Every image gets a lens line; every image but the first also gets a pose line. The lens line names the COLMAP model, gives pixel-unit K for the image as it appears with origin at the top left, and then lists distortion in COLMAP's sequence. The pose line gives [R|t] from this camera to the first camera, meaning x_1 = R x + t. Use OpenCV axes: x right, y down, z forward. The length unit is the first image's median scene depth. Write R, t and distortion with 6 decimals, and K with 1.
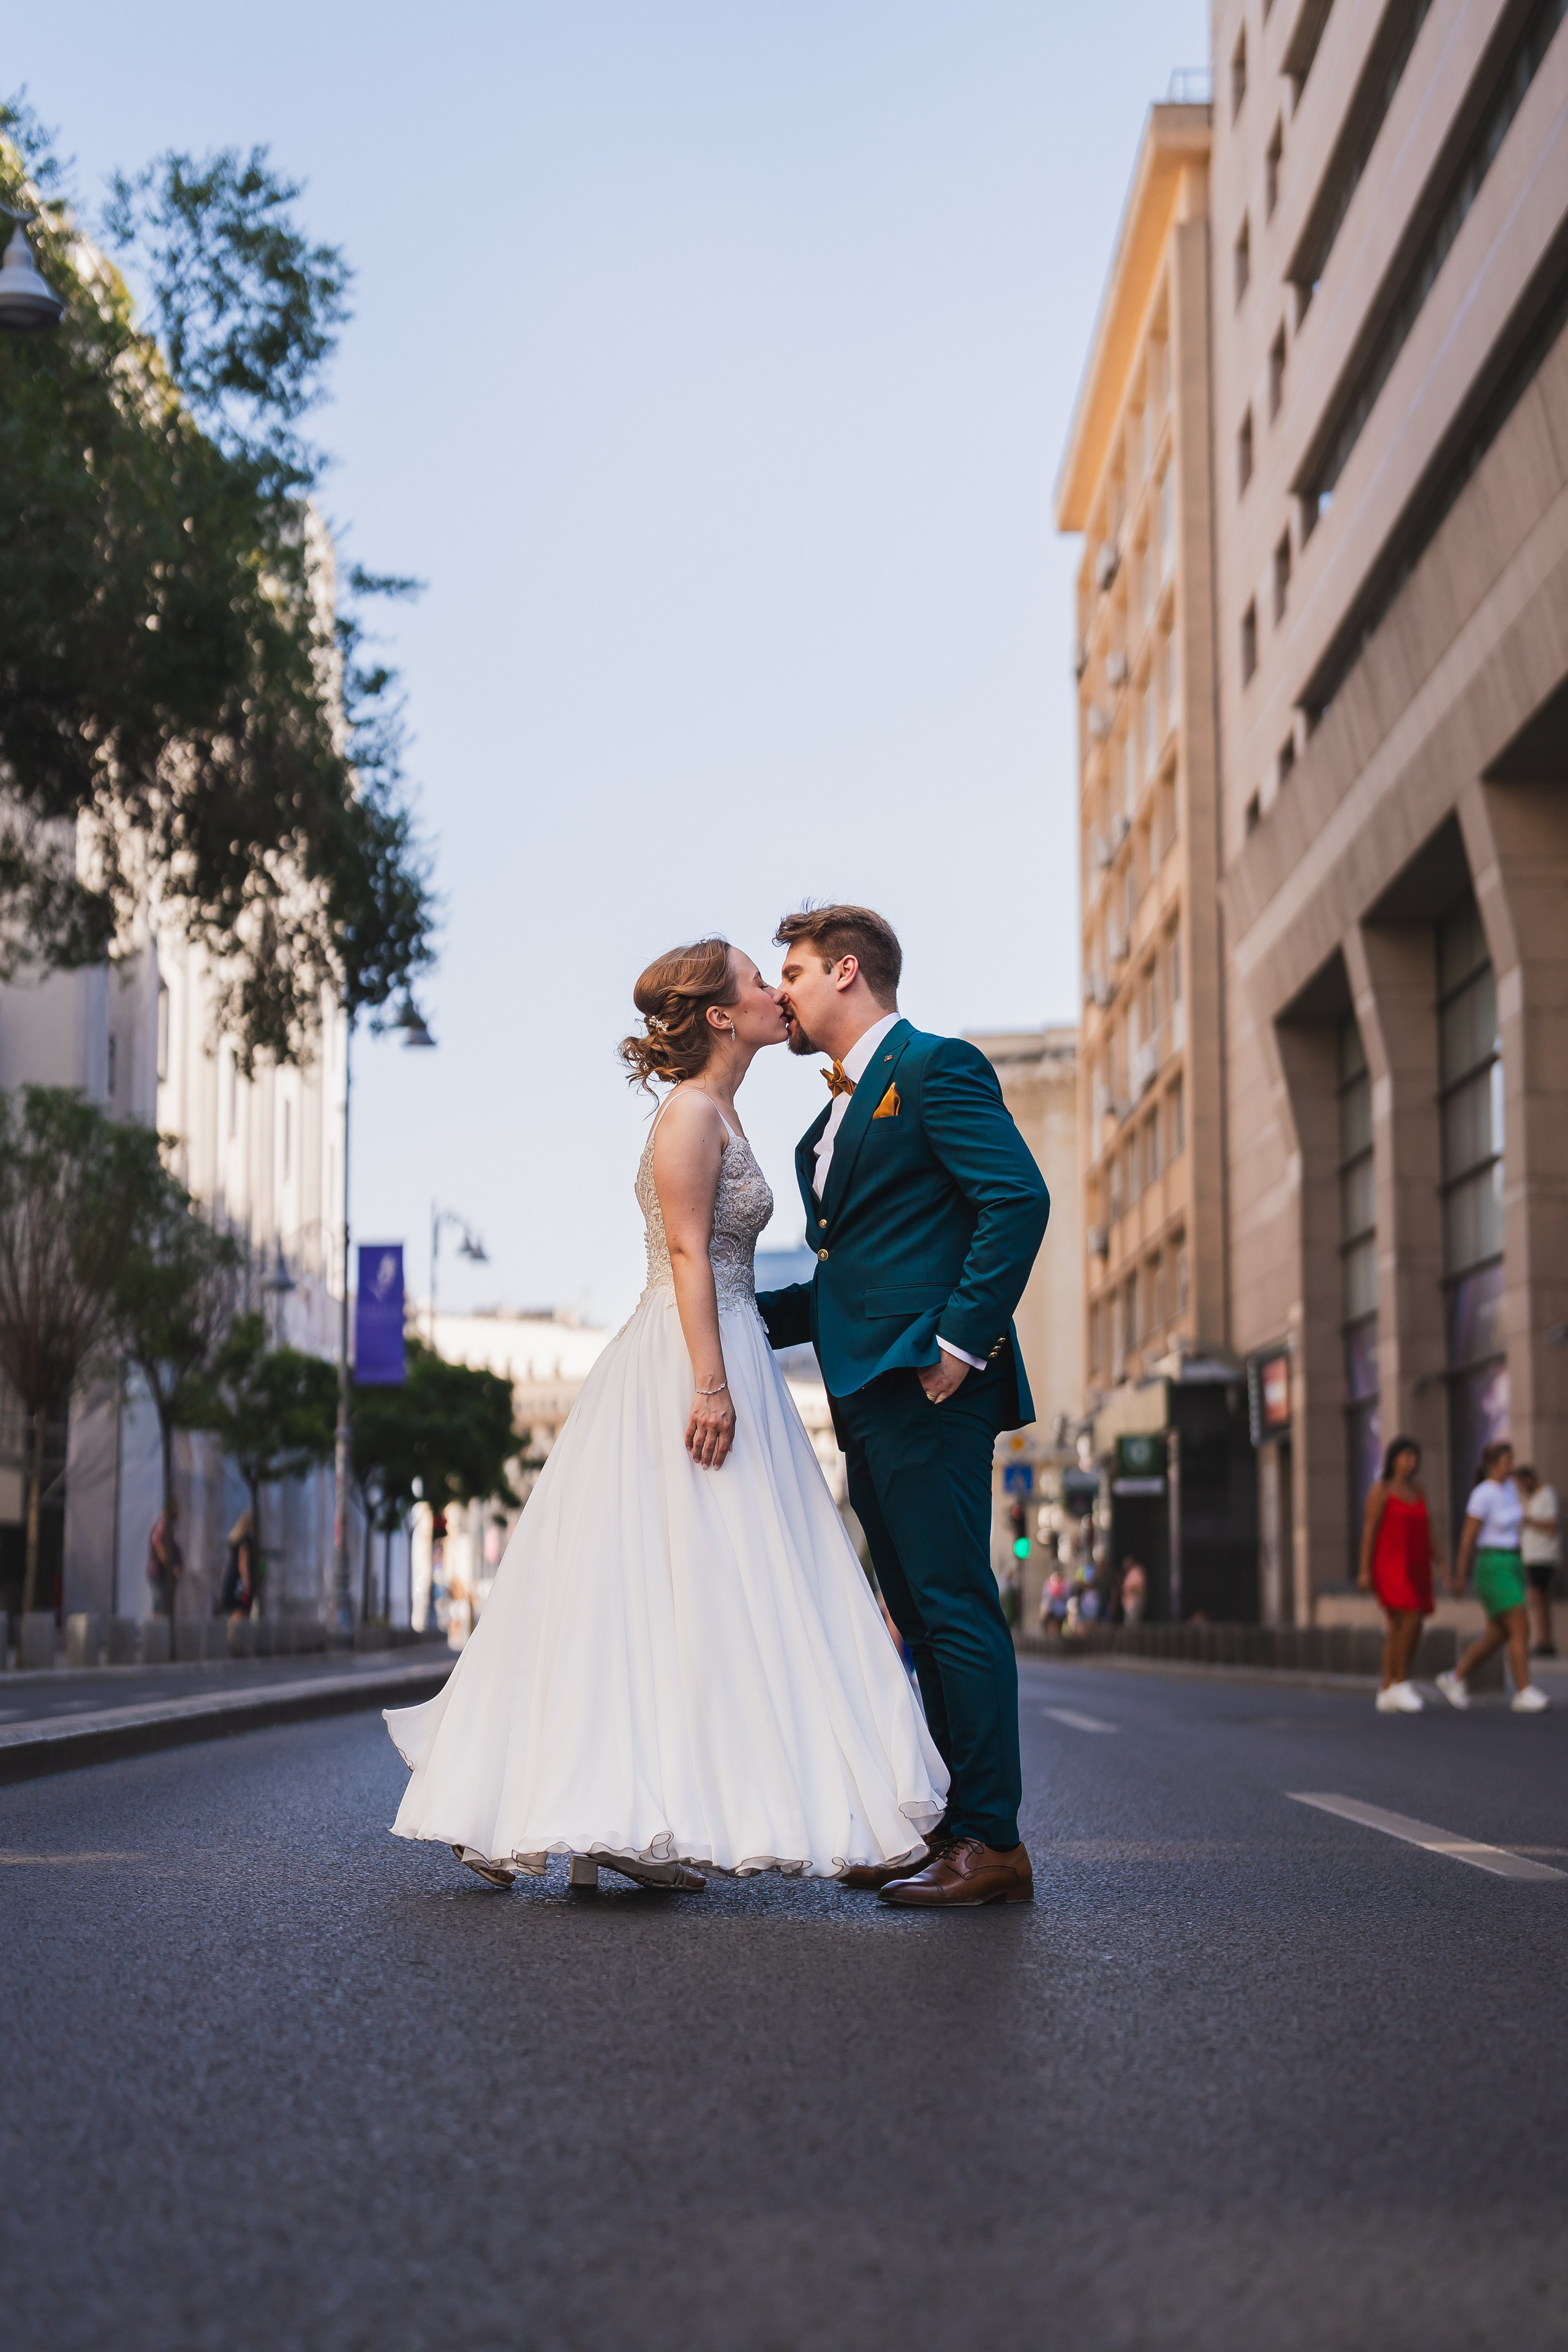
lens RADIAL K [[3425.6, 0, 784.0], [0, 3425.6, 1176.0], [0, 0, 1]] dist [-0.023916, 0.098578]
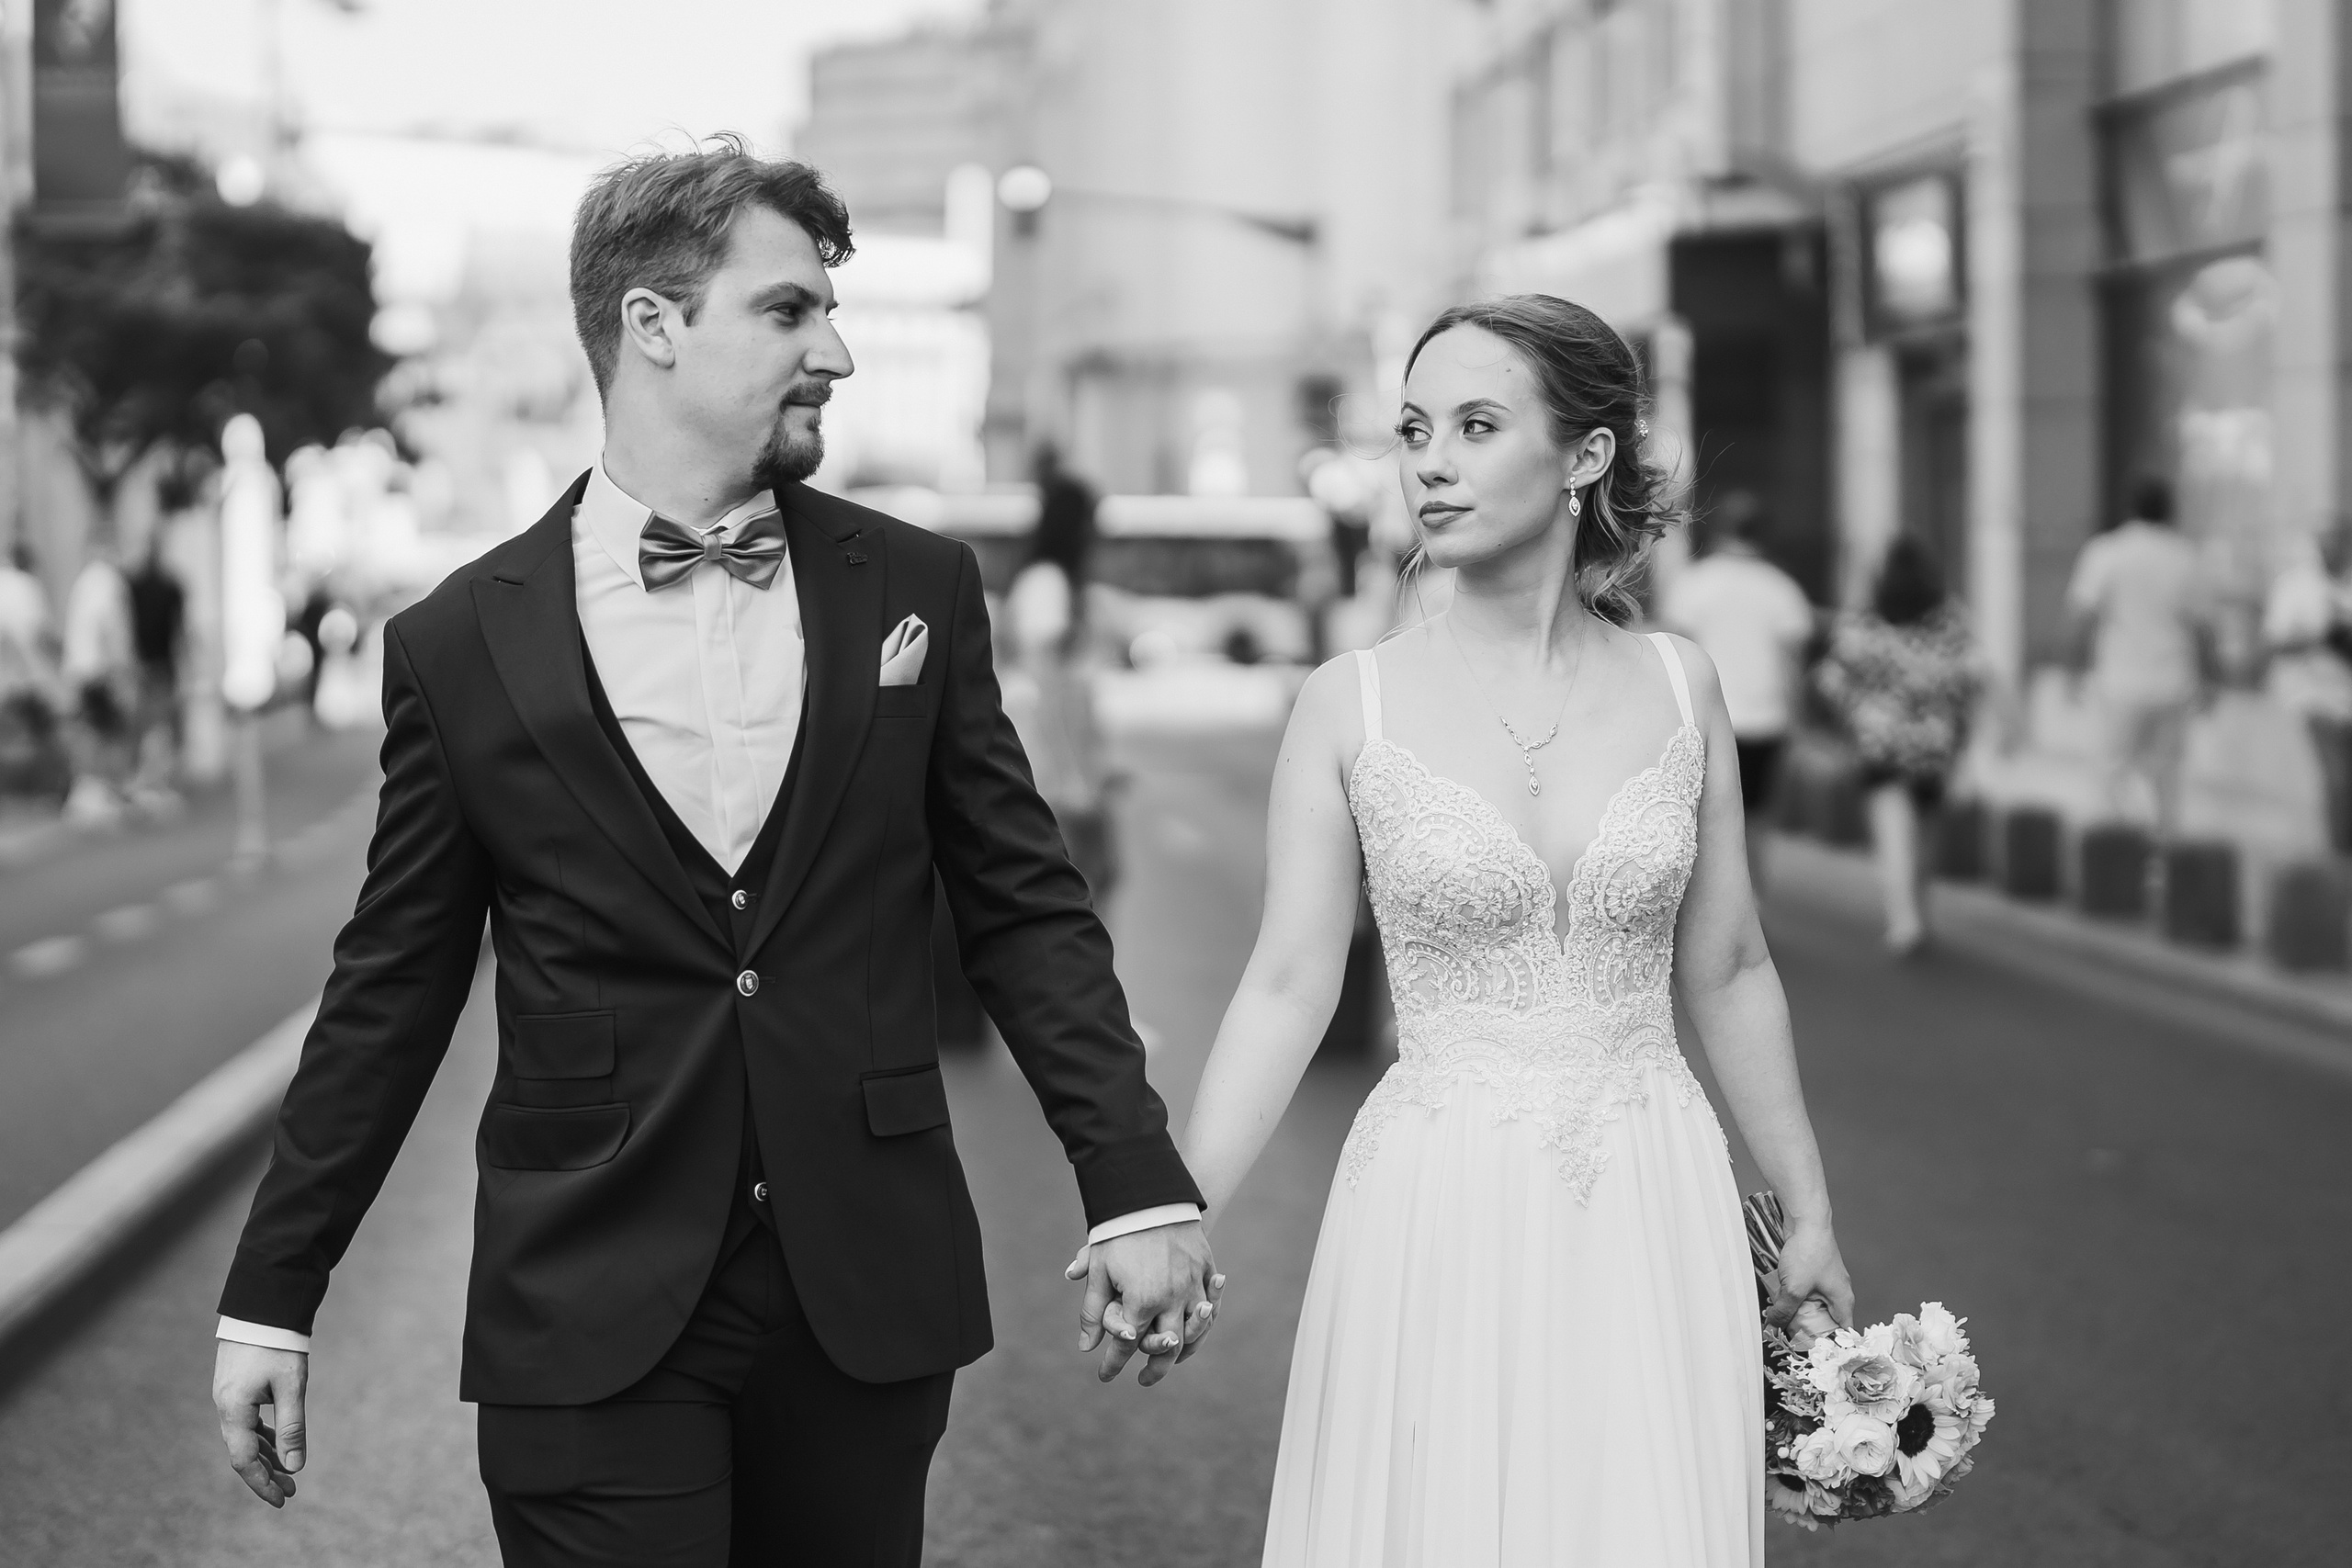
lens RADIAL K [[4916.3, 0, 1176.0], [0, 4916.3, 784.0], [0, 0, 1]] dist [0.033028, 0.146946]
pose [[0.997827, -0.007722, 0.065436, -0.011357], [-0.003596, 0.985246, 0.171104, 0.015593], [-0.065792, -0.170968, 0.983078, 0.264802]]
